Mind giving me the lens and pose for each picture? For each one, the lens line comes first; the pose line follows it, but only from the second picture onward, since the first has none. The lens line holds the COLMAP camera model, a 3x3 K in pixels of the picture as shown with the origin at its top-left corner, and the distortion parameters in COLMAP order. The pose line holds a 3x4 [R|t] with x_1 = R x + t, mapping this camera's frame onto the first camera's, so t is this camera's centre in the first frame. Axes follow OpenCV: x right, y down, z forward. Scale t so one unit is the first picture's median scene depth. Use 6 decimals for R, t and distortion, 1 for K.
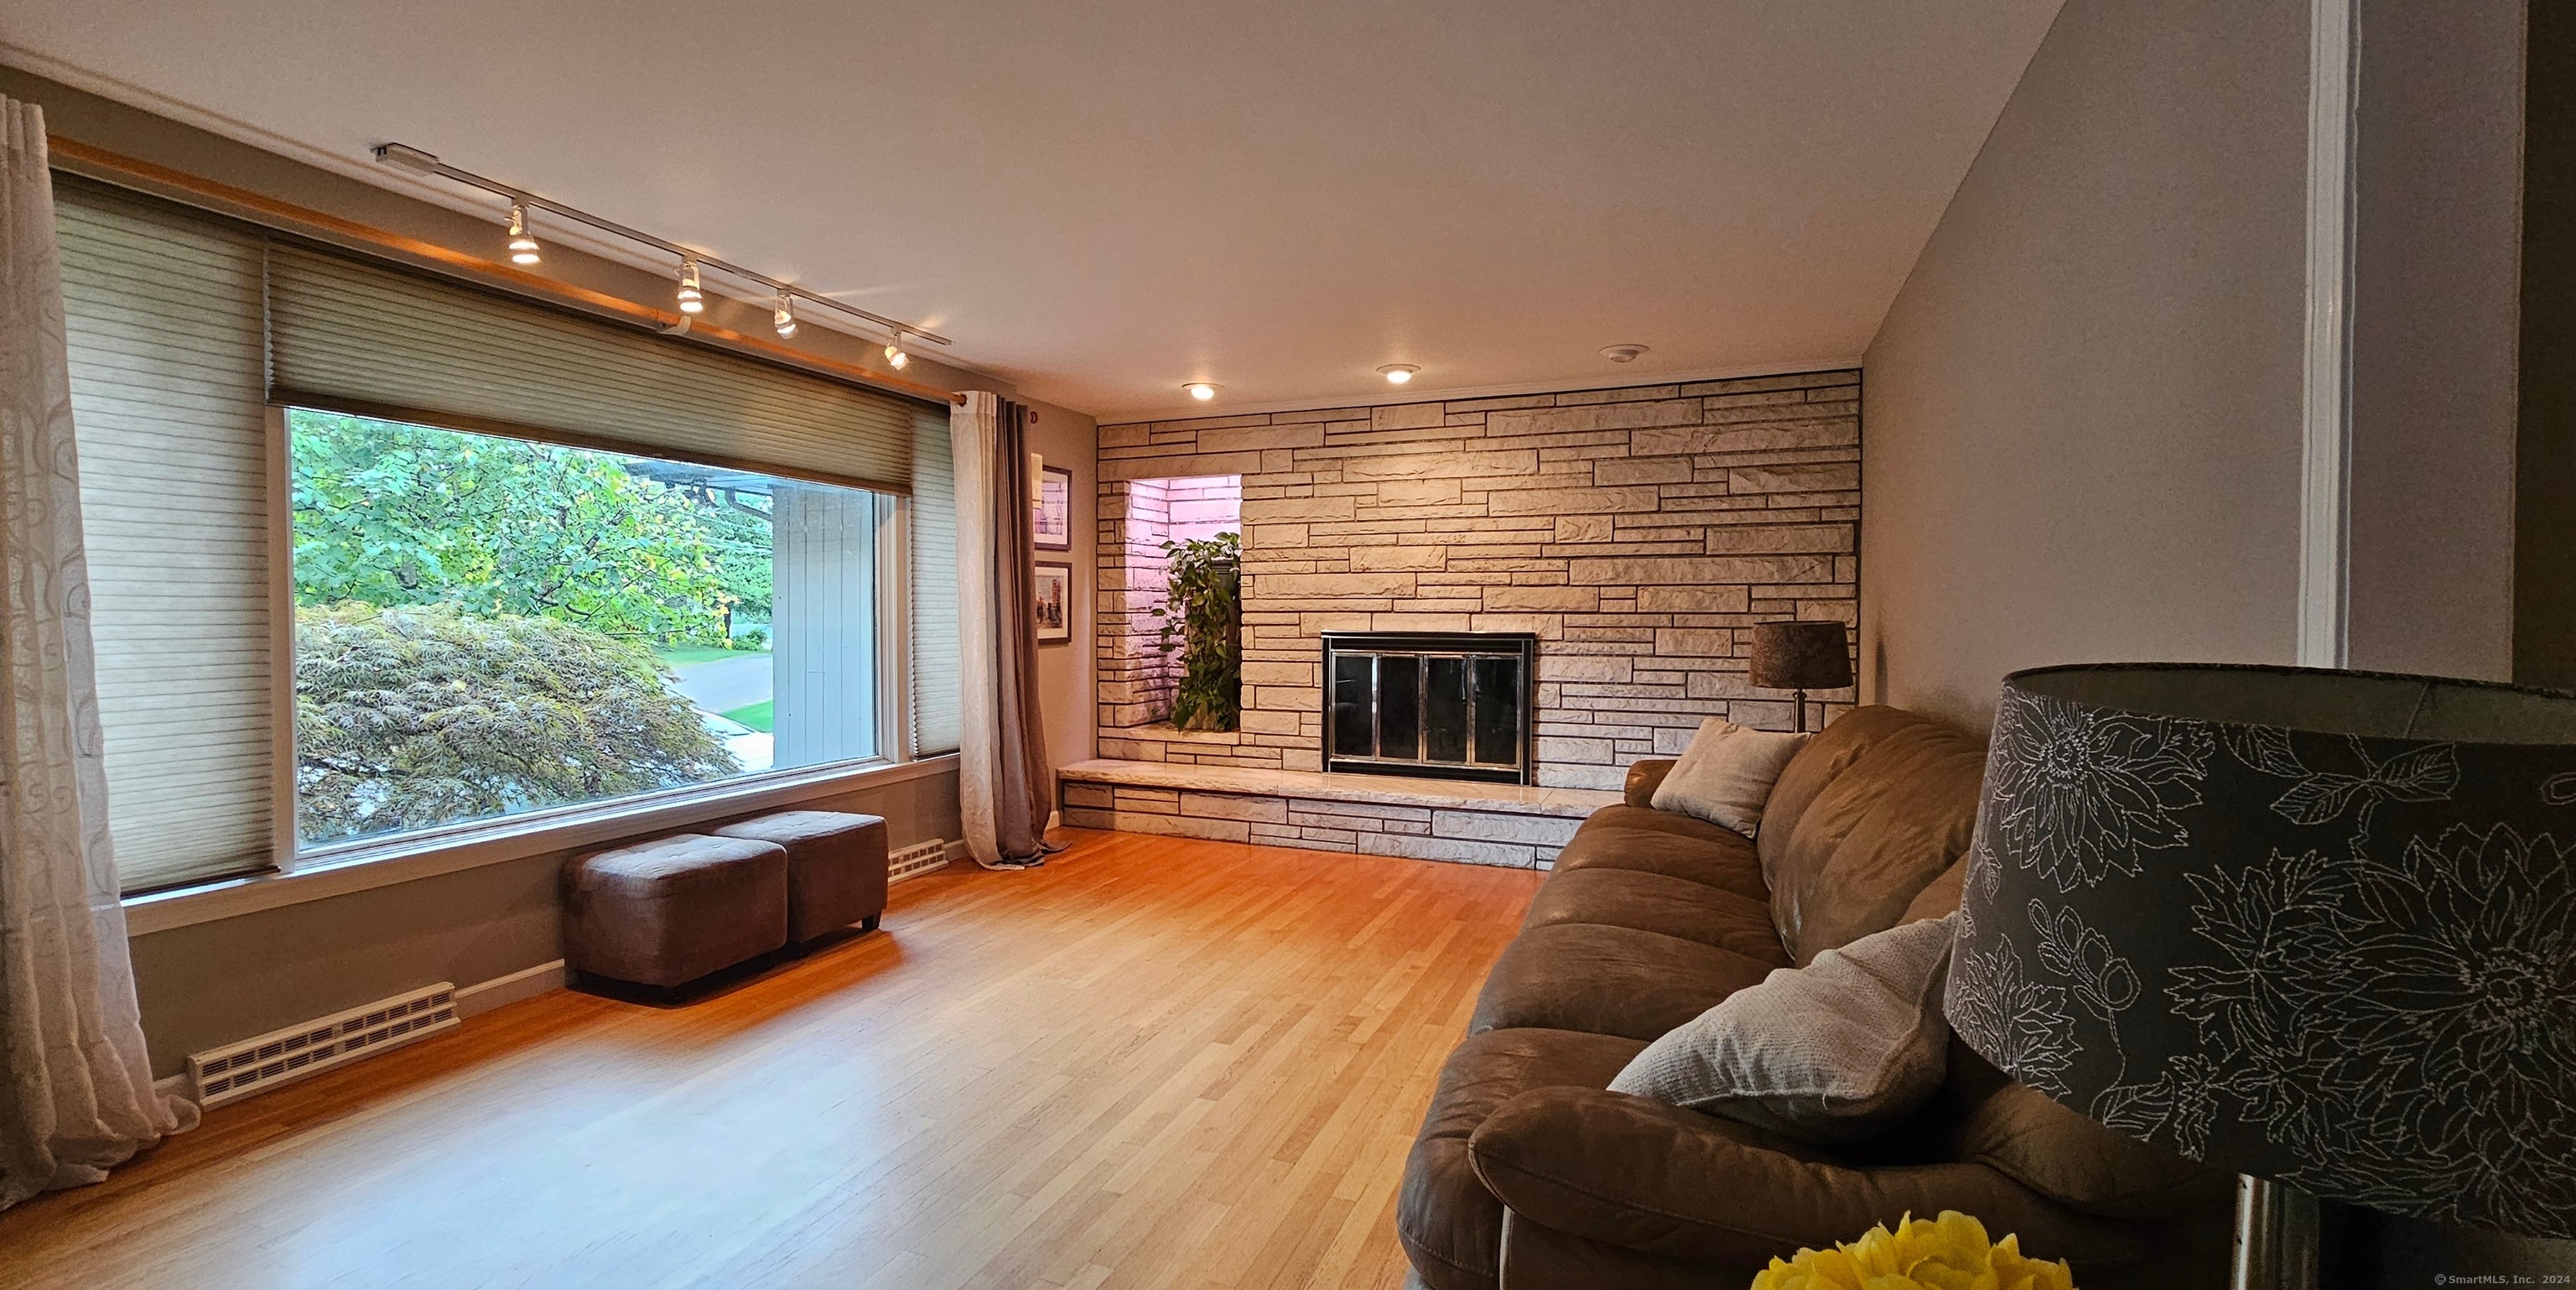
lens RADIAL K [[1140.0, 0, 1288.0], [0, 1140.0, 645.0], [0, 0, 1]] dist [-0.004880, 0.000832]
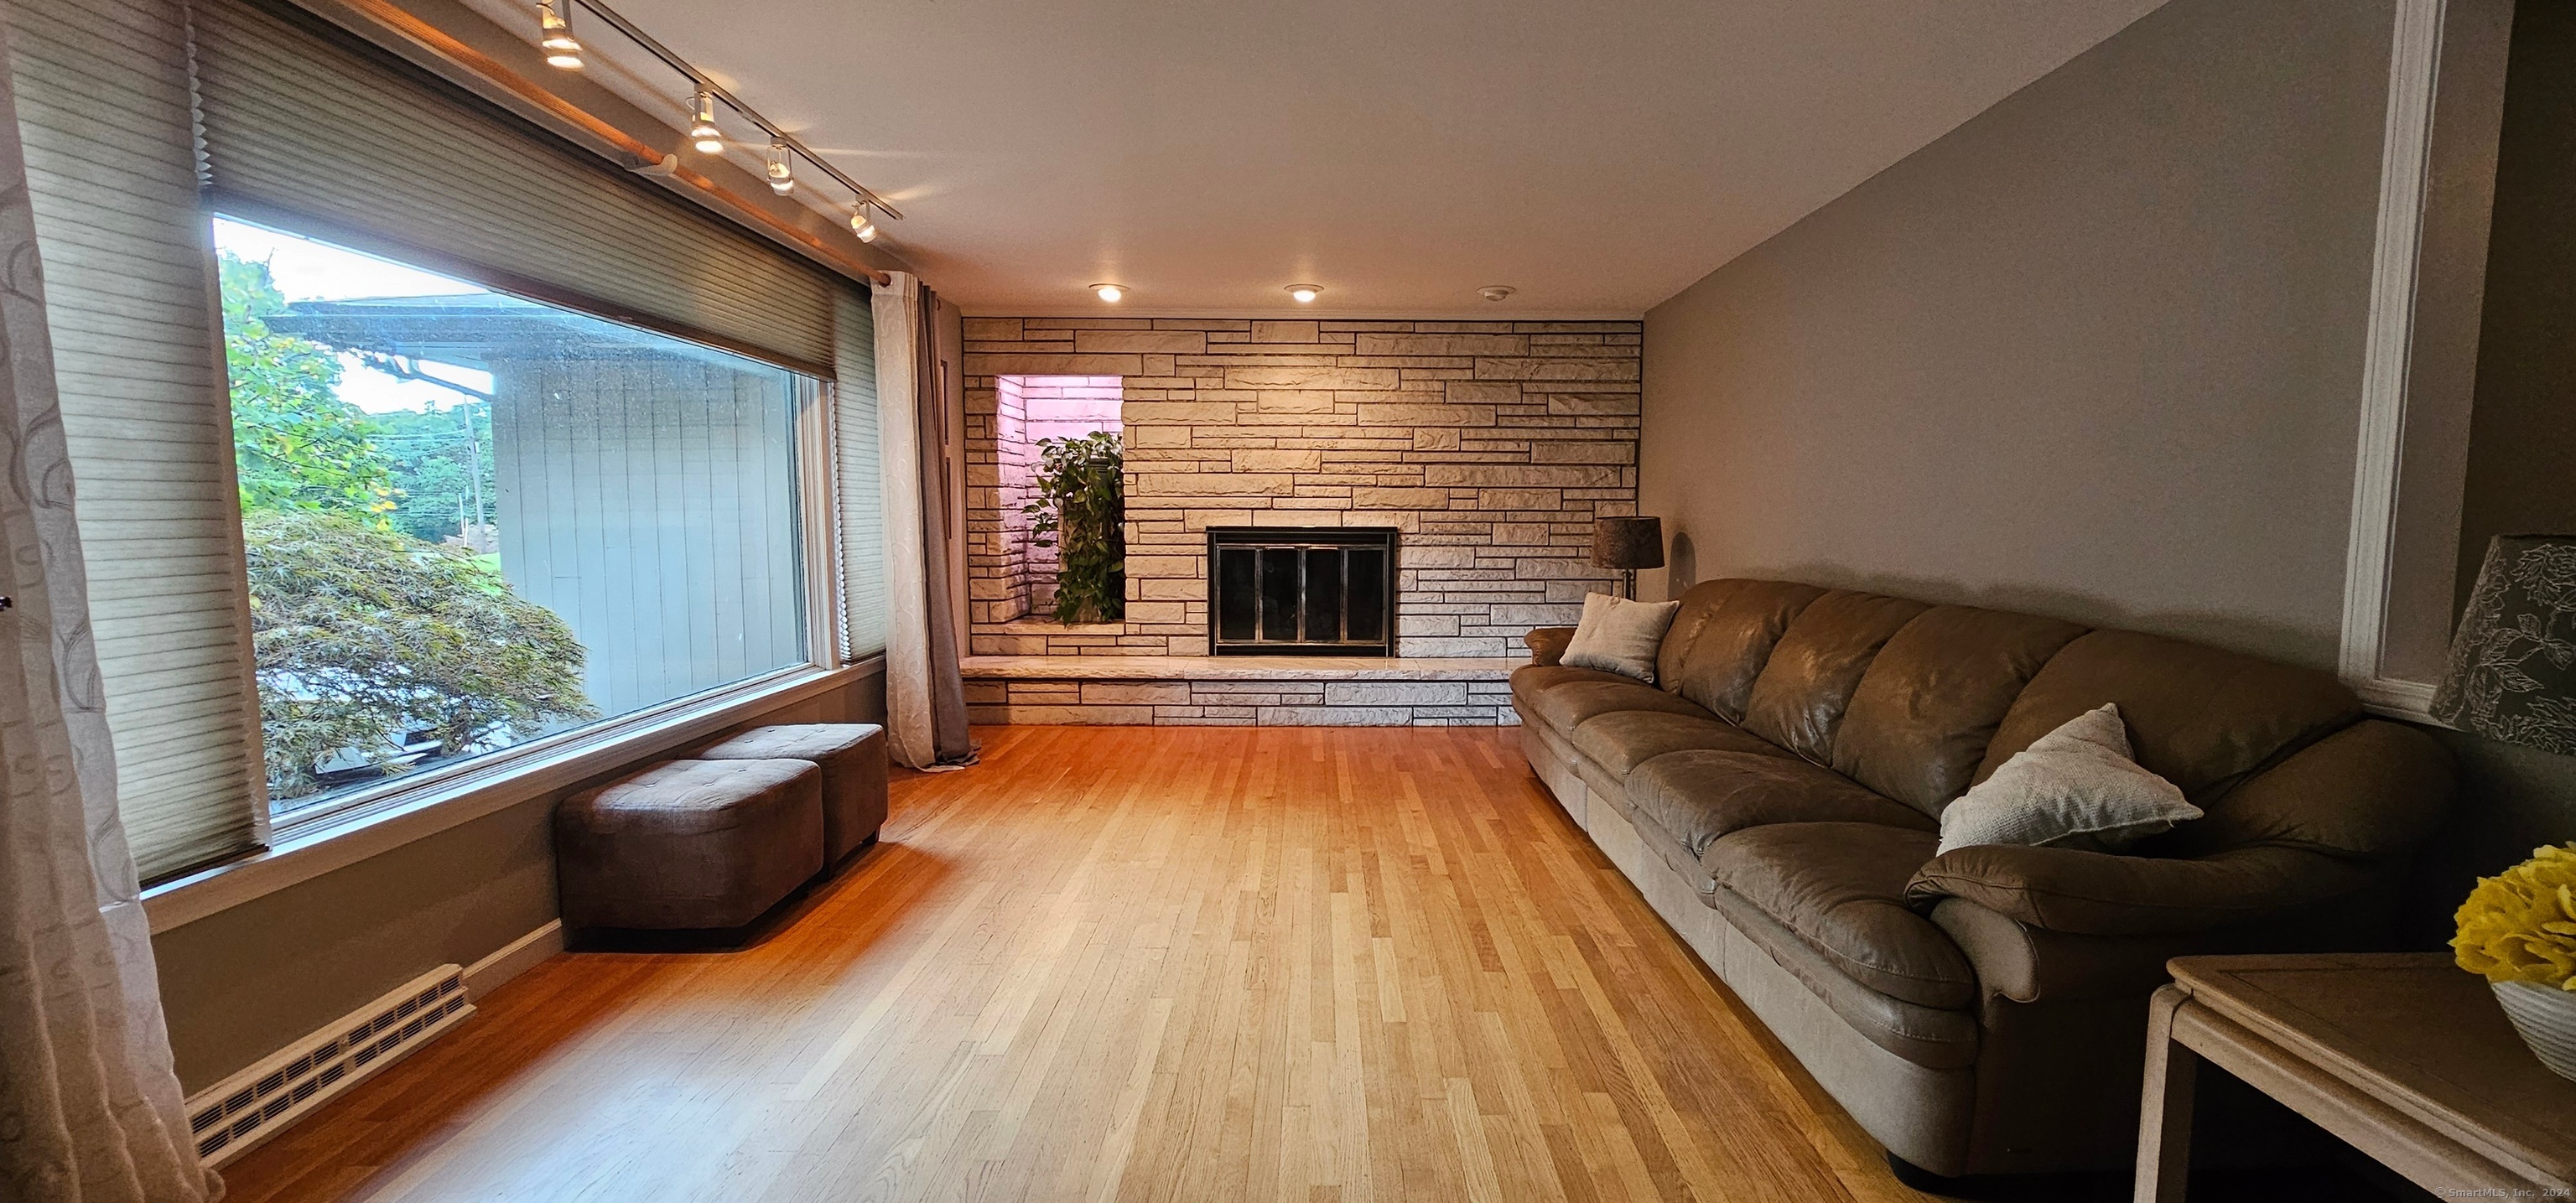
lens RADIAL K [[1043.0, 0, 1316.7], [0, 1043.0, 605.9], [0, 0, 1]] dist [0.000142, -0.000491]
pose [[0.910156, -0.035263, 0.412763, -0.315534], [0.009605, 0.997899, 0.064072, 0.000594], [-0.414155, -0.054351, 0.908582, 0.056773]]
